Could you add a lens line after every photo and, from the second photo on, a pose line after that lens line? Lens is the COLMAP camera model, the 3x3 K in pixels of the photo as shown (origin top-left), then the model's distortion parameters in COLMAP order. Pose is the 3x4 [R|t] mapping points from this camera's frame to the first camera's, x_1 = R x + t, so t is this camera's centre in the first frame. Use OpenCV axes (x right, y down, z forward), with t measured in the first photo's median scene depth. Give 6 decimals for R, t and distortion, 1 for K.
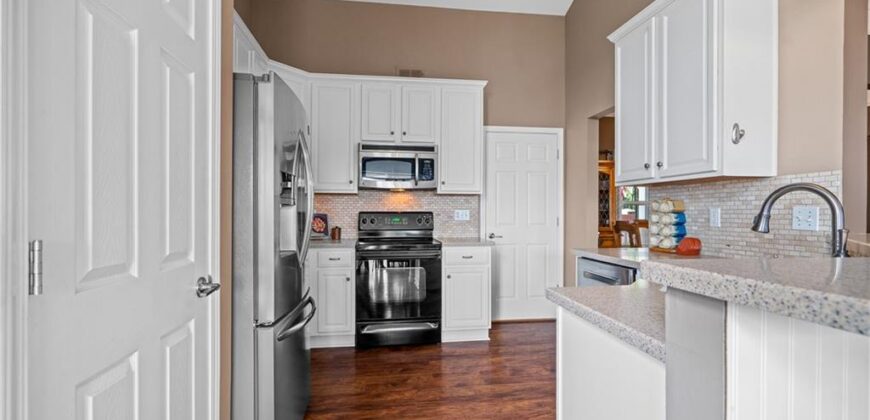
lens RADIAL K [[395.9, 0, 429.1], [0, 395.9, 215.6], [0, 0, 1]] dist [-0.007534, 0.004131]
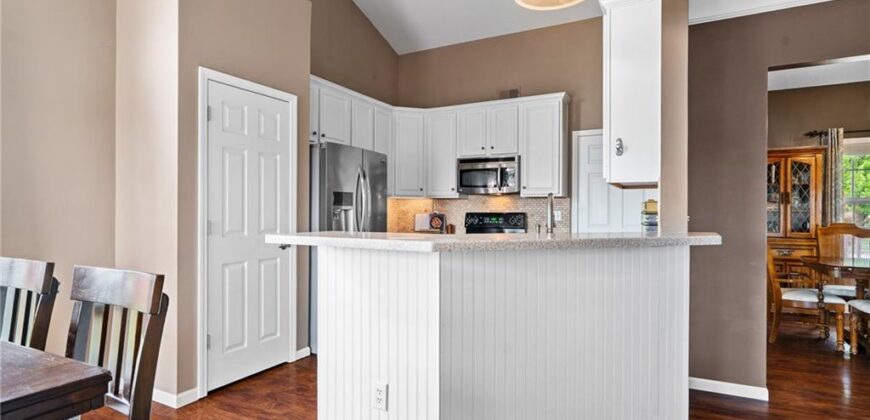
lens RADIAL K [[435.7, 0, 418.3], [0, 435.7, 213.7], [0, 0, 1]] dist [-0.002987, -0.000104]
pose [[0.798417, 0.003091, -0.602097, 0.539425], [-0.007435, 0.999961, -0.004727, 0.001870], [0.602059, 0.008250, 0.798409, -0.192677]]
